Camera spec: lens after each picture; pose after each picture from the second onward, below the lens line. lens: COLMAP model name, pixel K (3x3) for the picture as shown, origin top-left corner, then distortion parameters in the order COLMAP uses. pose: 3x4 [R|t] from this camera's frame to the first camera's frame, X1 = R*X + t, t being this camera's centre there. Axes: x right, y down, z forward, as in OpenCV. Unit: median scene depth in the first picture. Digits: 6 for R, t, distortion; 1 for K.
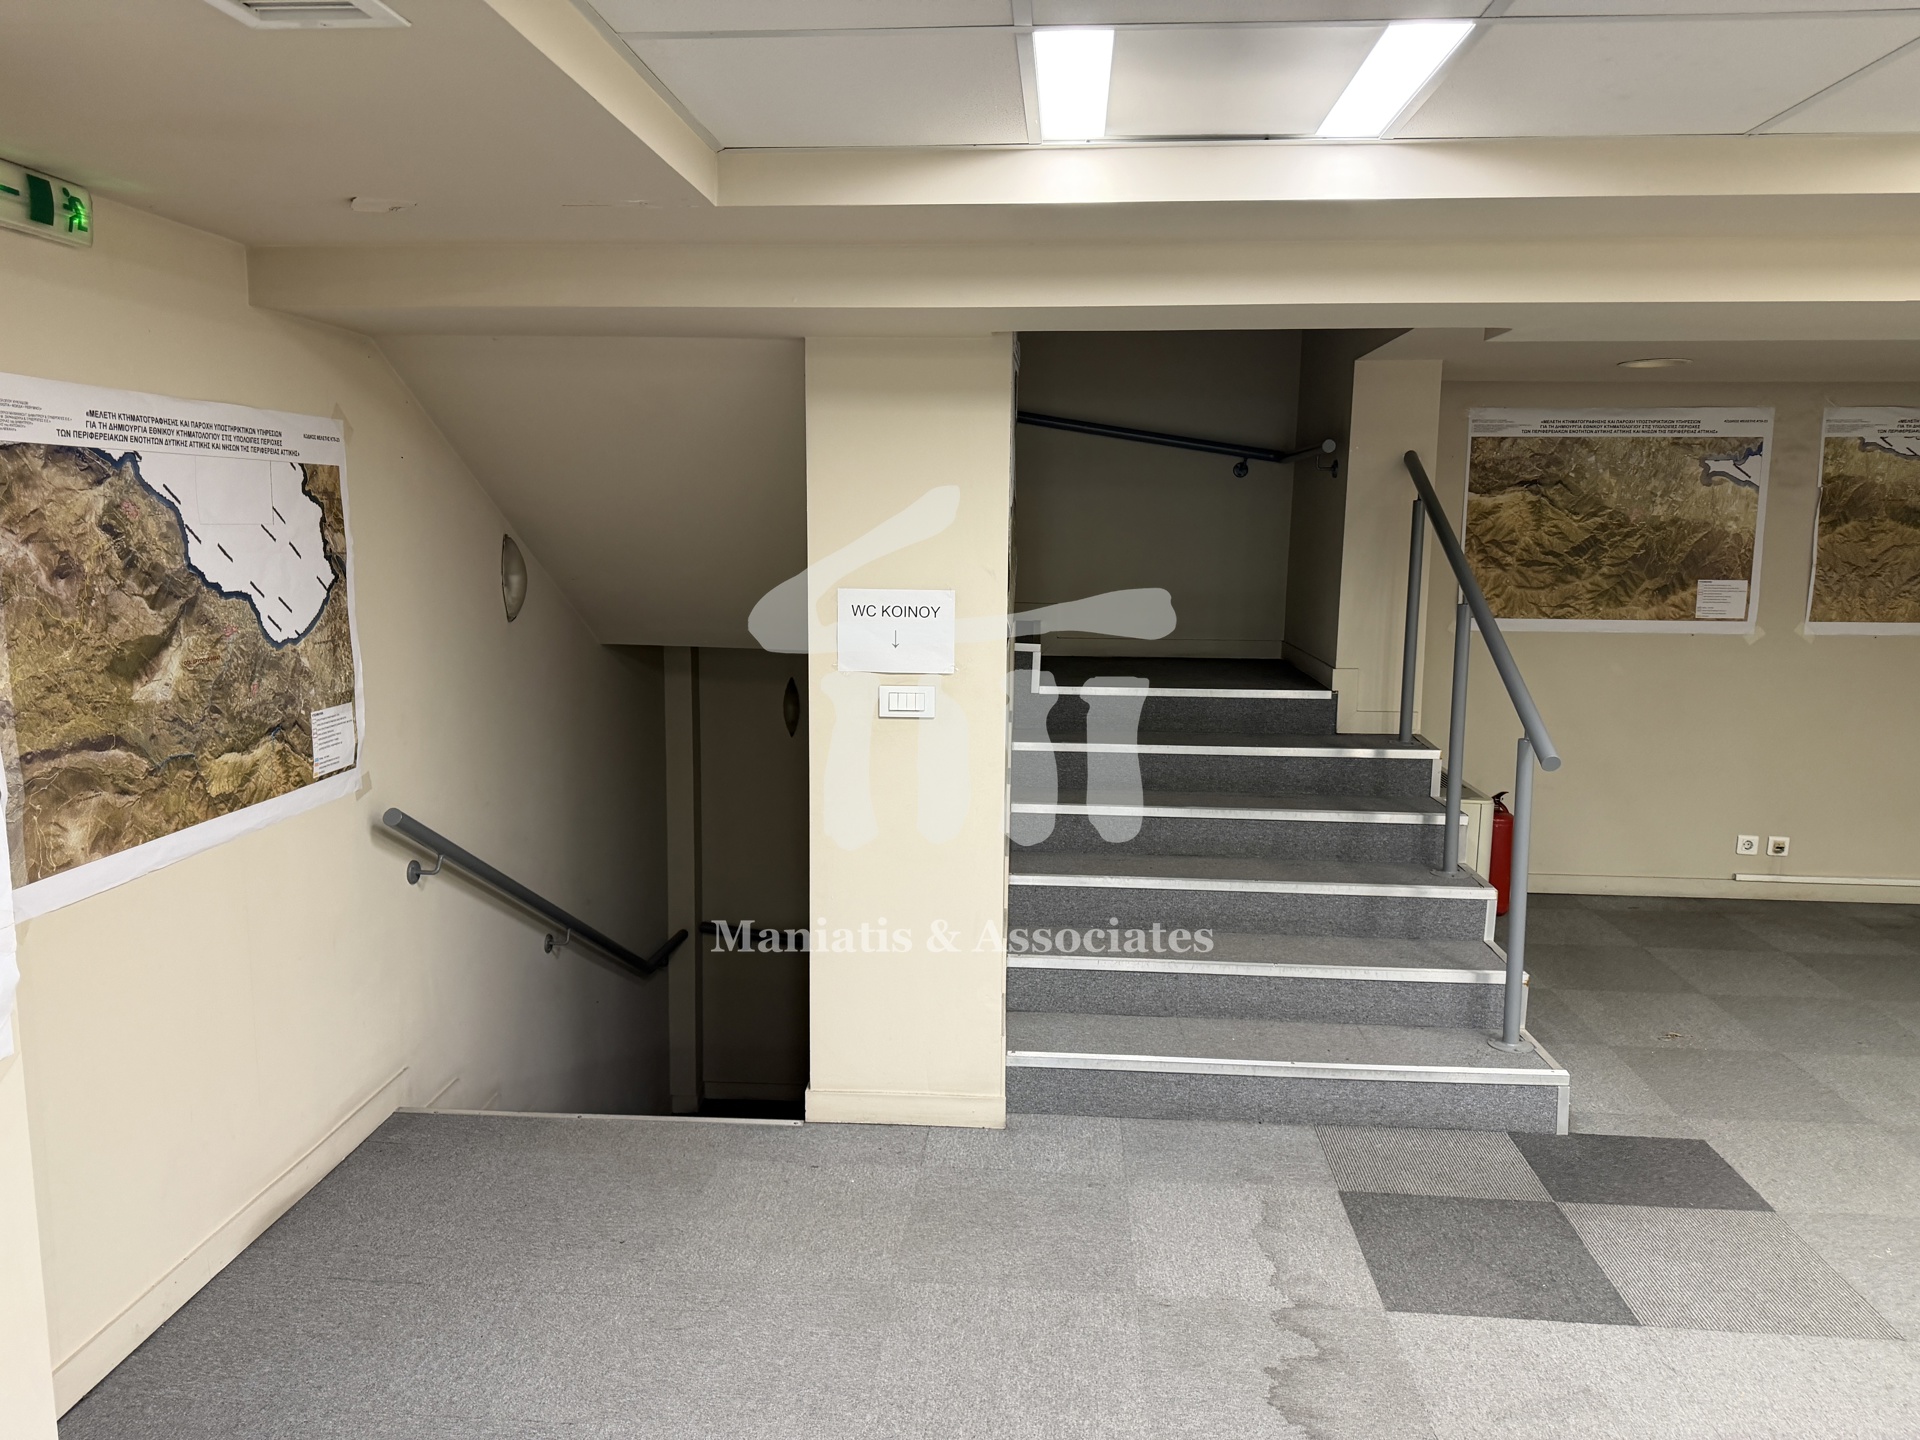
lens RADIAL K [[1354.7, 0, 952.0], [0, 1354.7, 729.2], [0, 0, 1]] dist [0.055664, -0.050973]
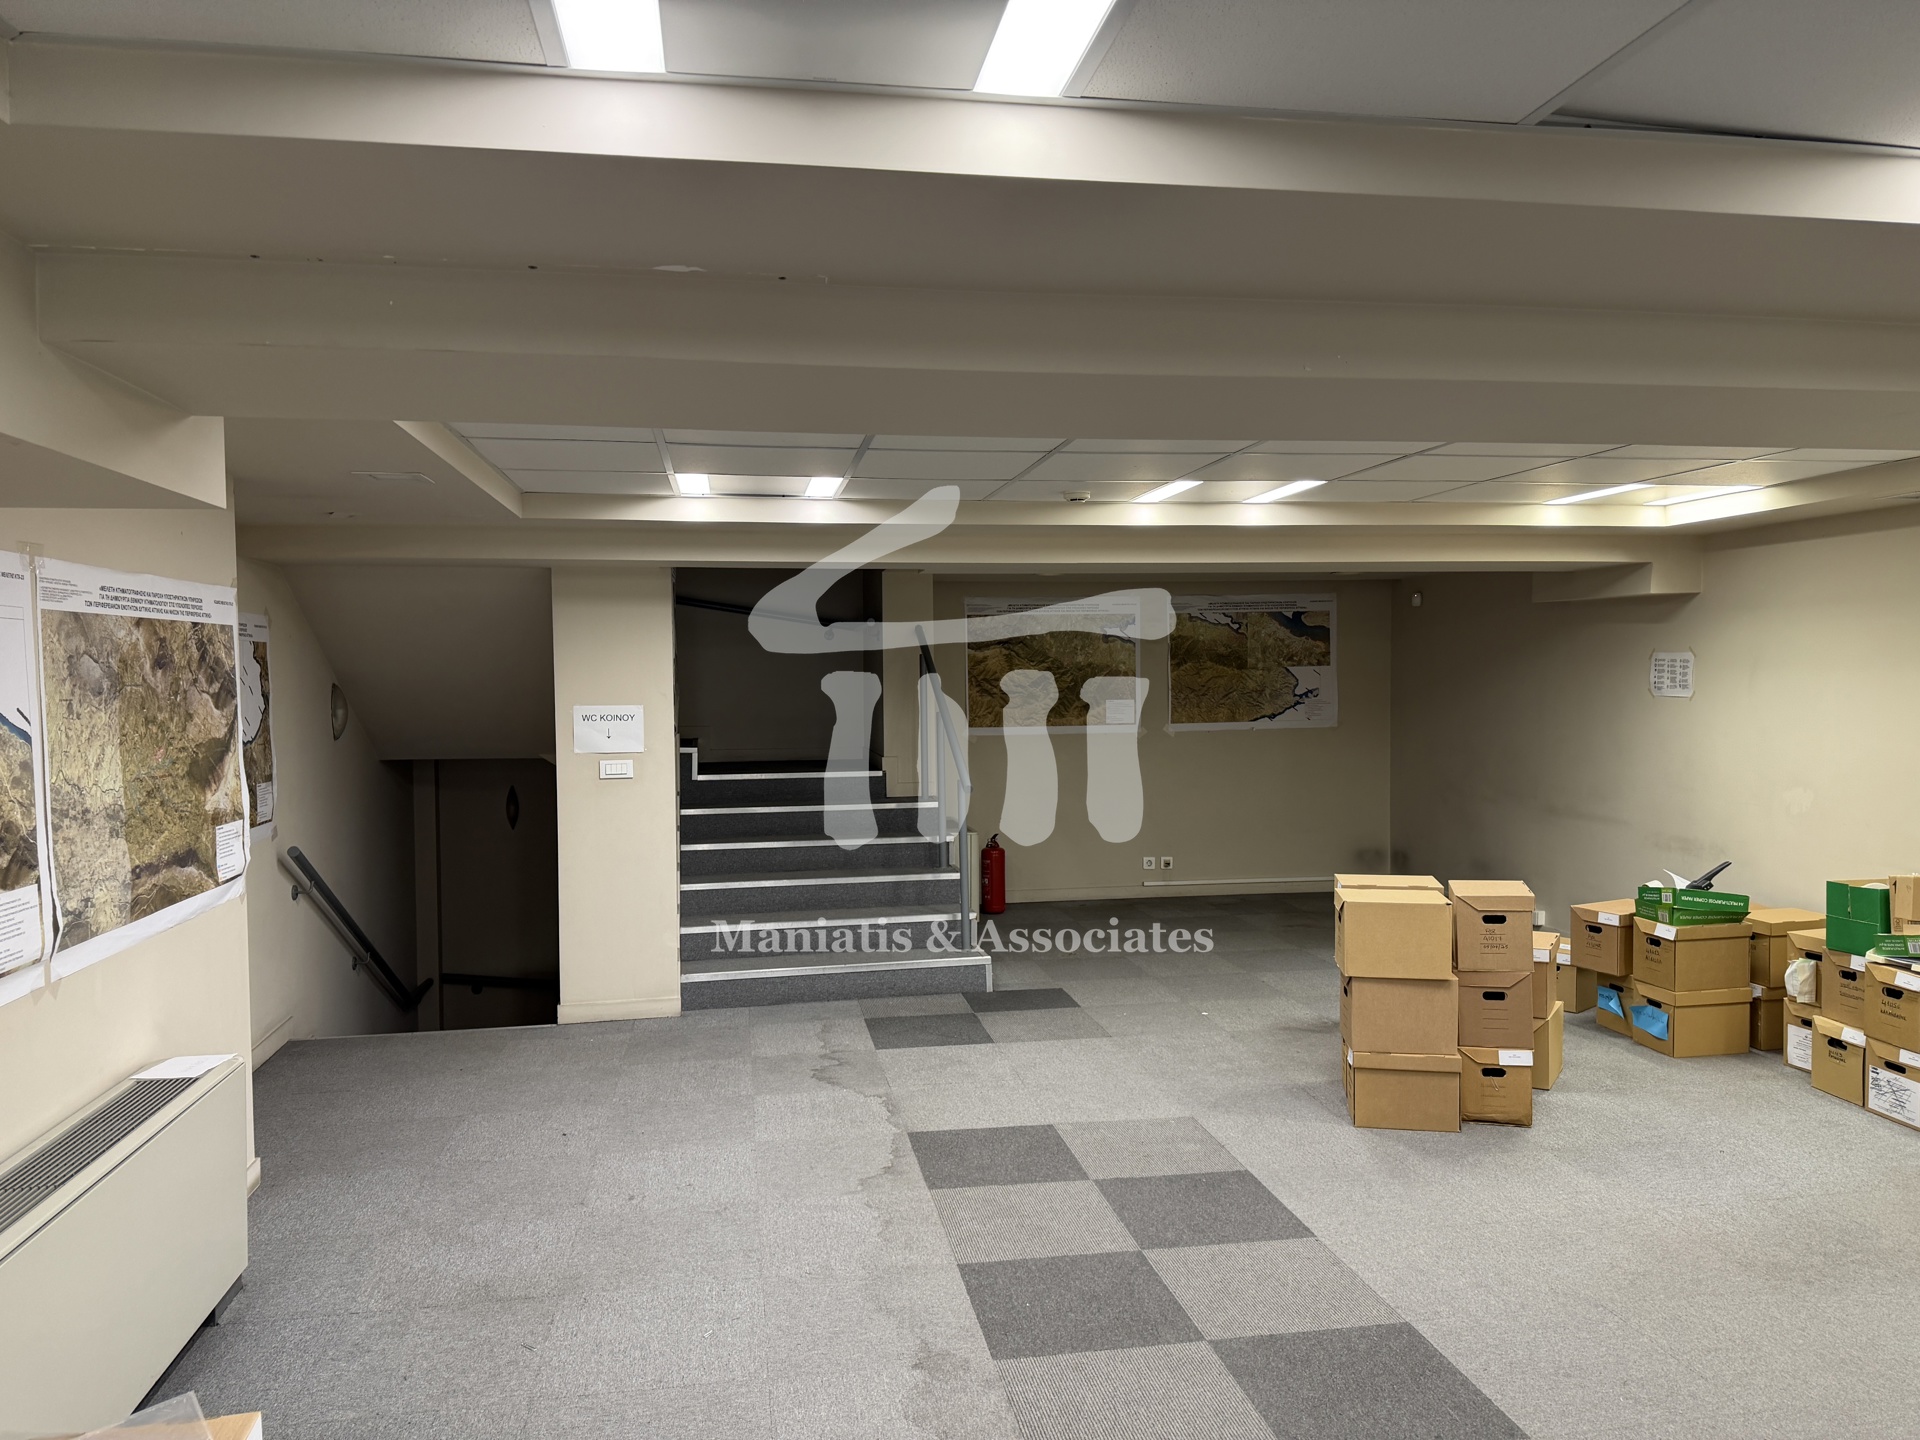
lens RADIAL K [[1354.7, 0, 974.9], [0, 1354.7, 721.2], [0, 0, 1]] dist [0.055664, -0.050973]
pose [[0.966442, -0.027369, 0.255424, -0.031279], [0.057840, 0.991960, -0.112557, 0.138390], [-0.250290, 0.123553, 0.960255, -0.790884]]
